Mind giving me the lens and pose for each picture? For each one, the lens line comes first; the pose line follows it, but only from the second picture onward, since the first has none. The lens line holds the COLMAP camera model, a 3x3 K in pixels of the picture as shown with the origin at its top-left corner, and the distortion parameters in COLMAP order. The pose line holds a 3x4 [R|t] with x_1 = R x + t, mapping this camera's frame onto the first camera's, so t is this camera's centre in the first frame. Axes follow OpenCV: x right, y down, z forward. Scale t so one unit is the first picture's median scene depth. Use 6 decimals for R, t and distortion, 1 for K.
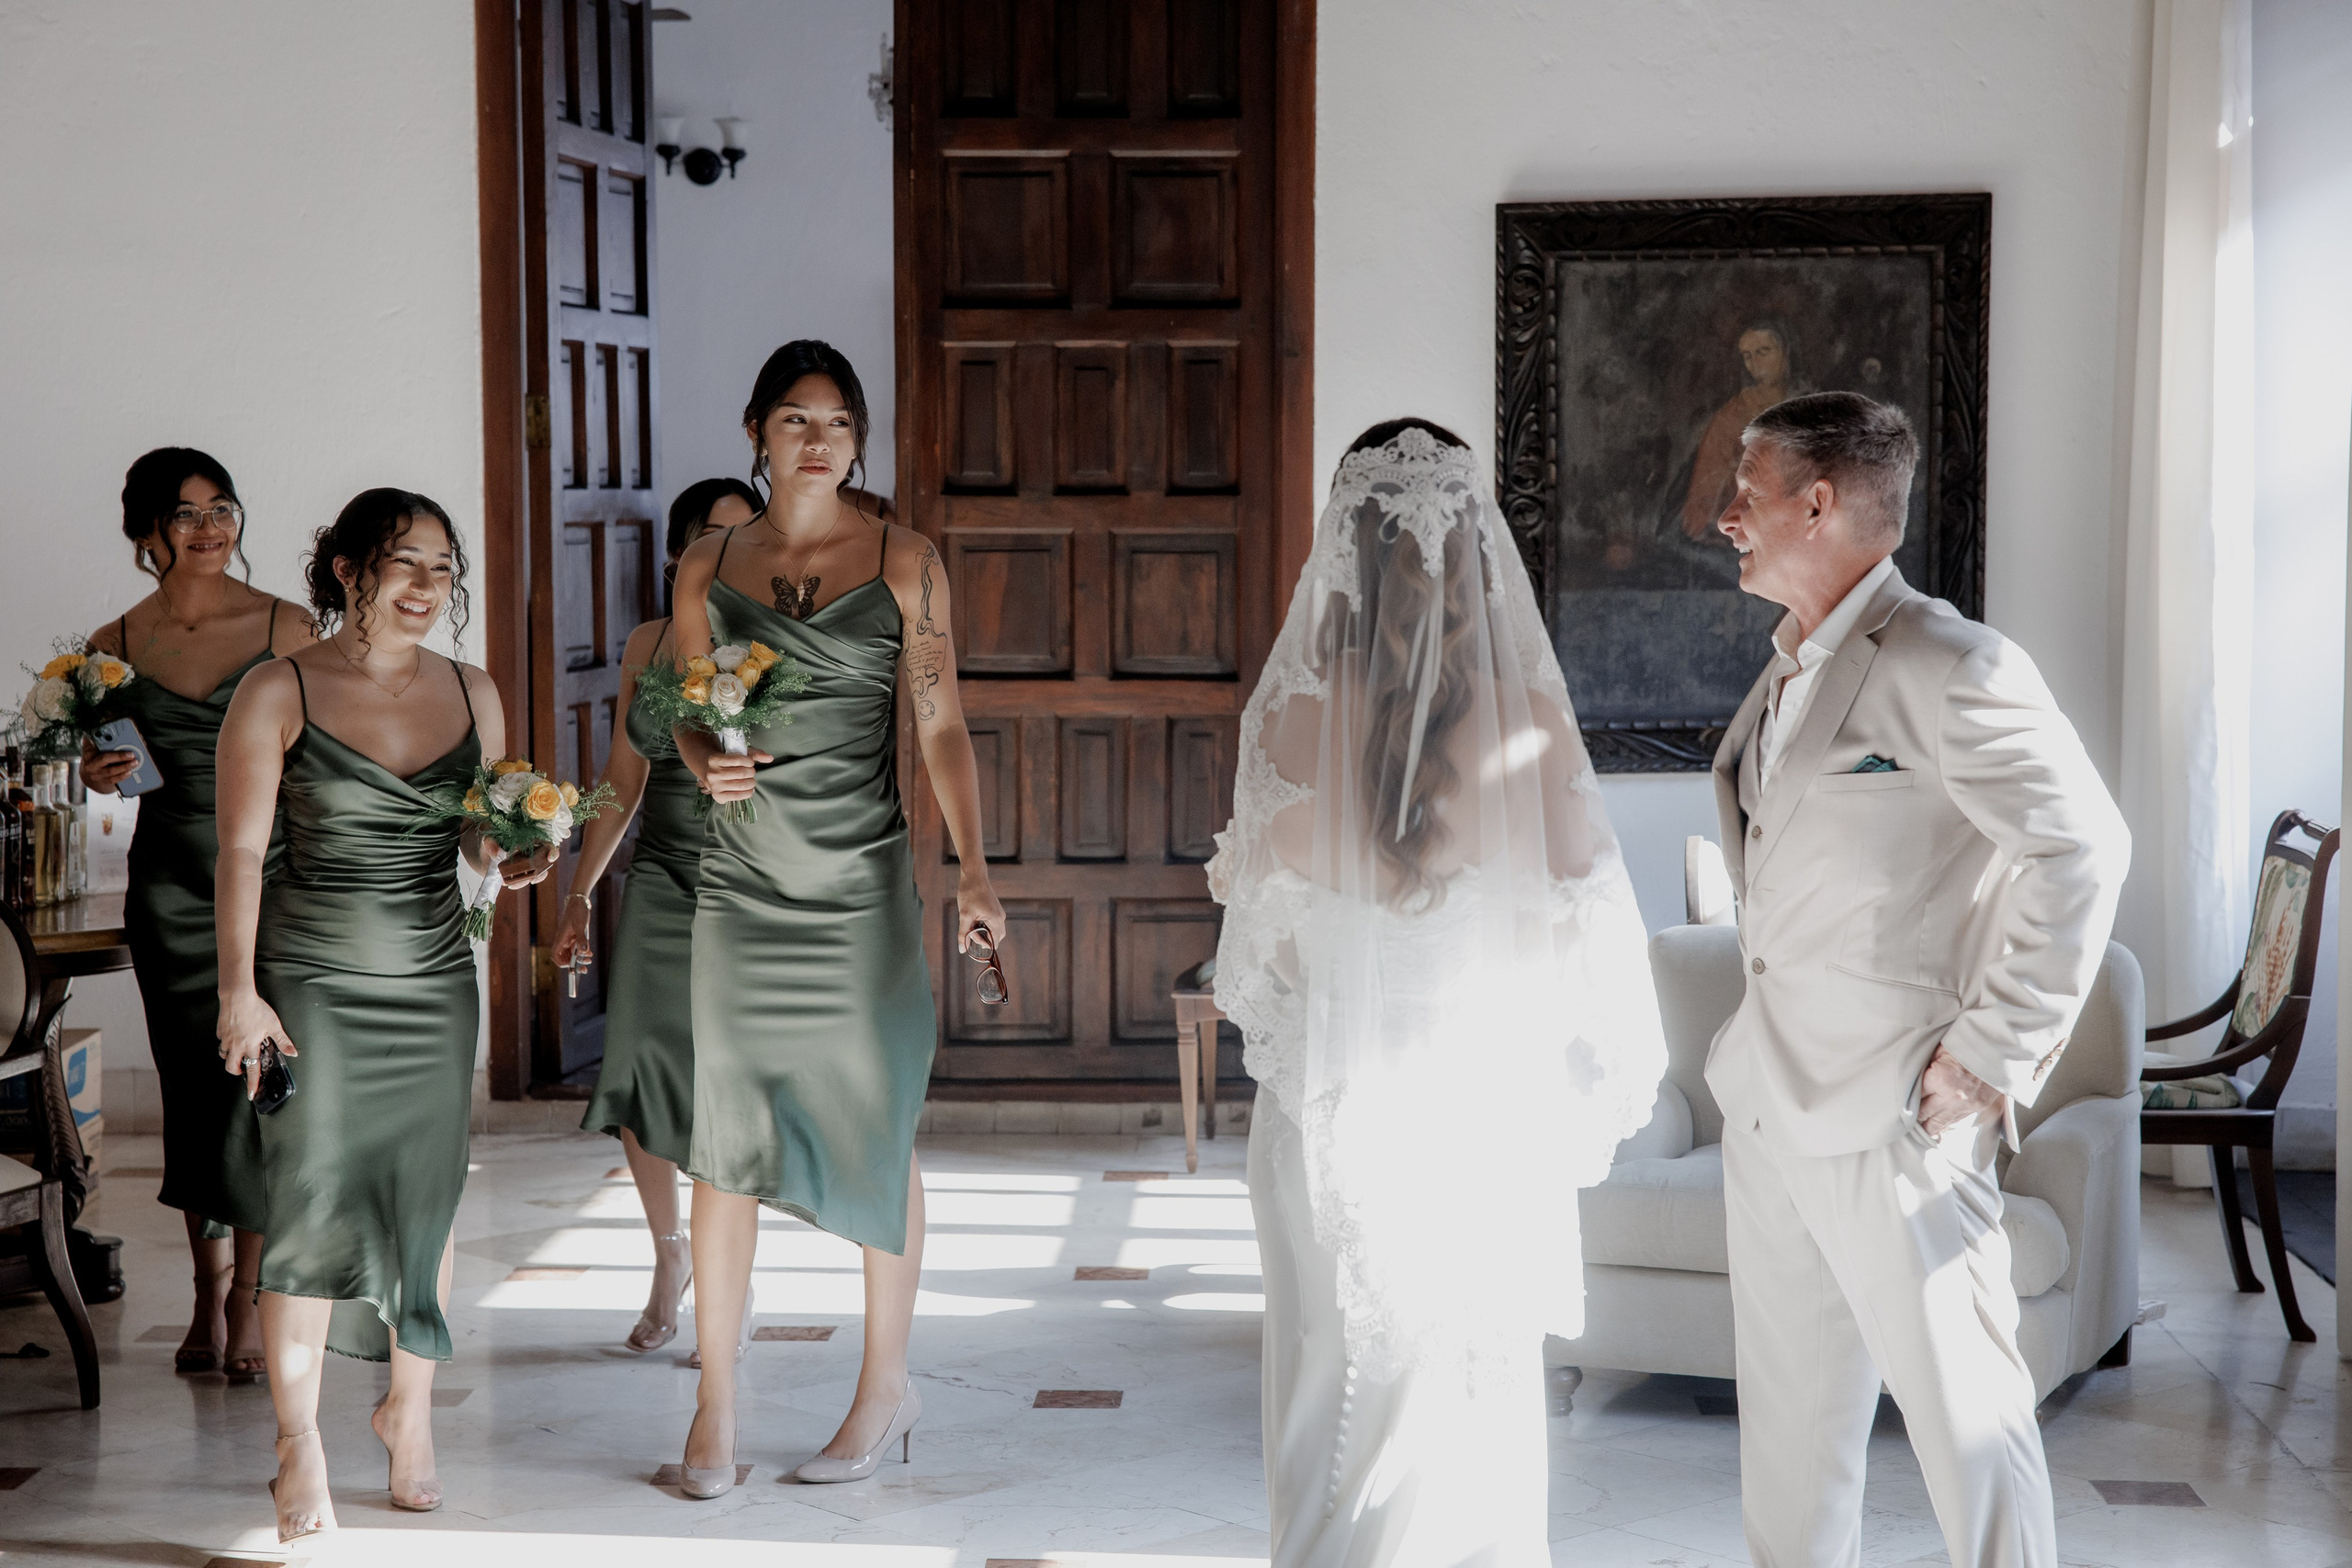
lens RADIAL K [[4075.8, 0, 1176.0], [0, 4075.8, 784.0], [0, 0, 1]] dist [0.162582, 0.090516]
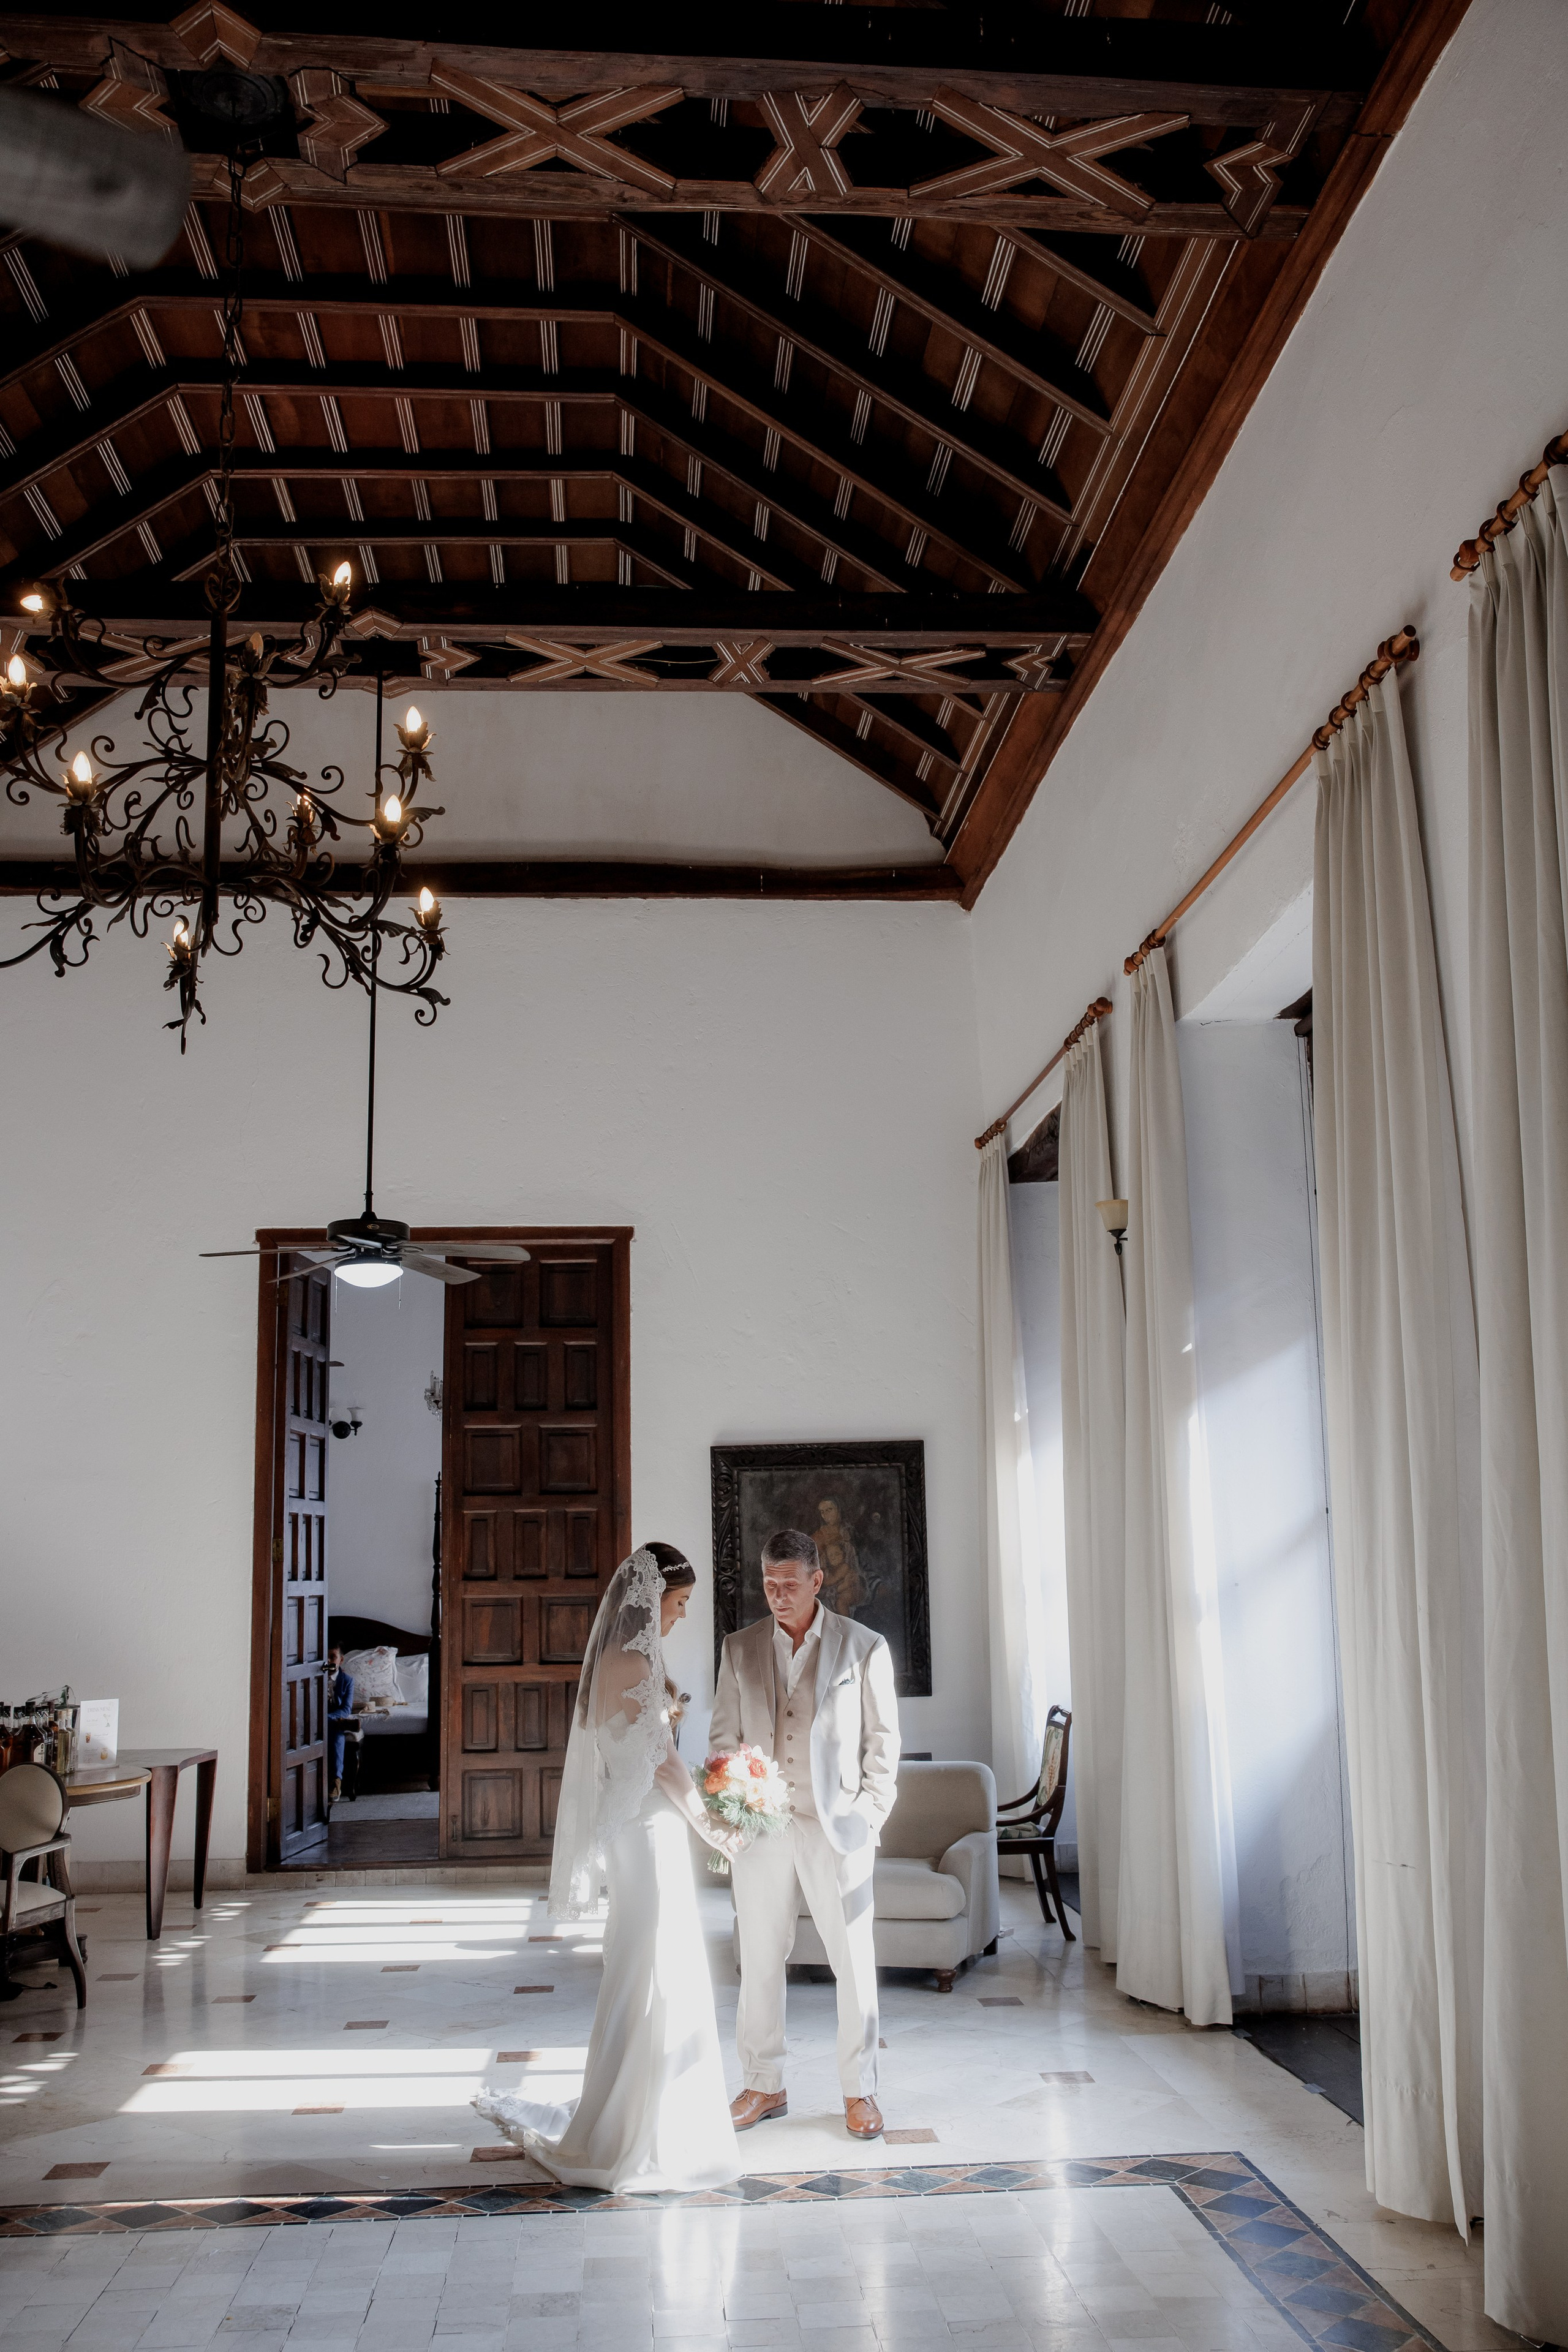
lens RADIAL K [[2135.3, 0, 784.0], [0, 2135.3, 1176.0], [0, 0, 1]] dist [-0.090055, 0.138842]
pose [[0.993719, -0.000216, 0.111901, -0.013650], [0.028939, 0.966476, -0.255122, 0.016034], [-0.108095, 0.256757, 0.960412, -0.178890]]
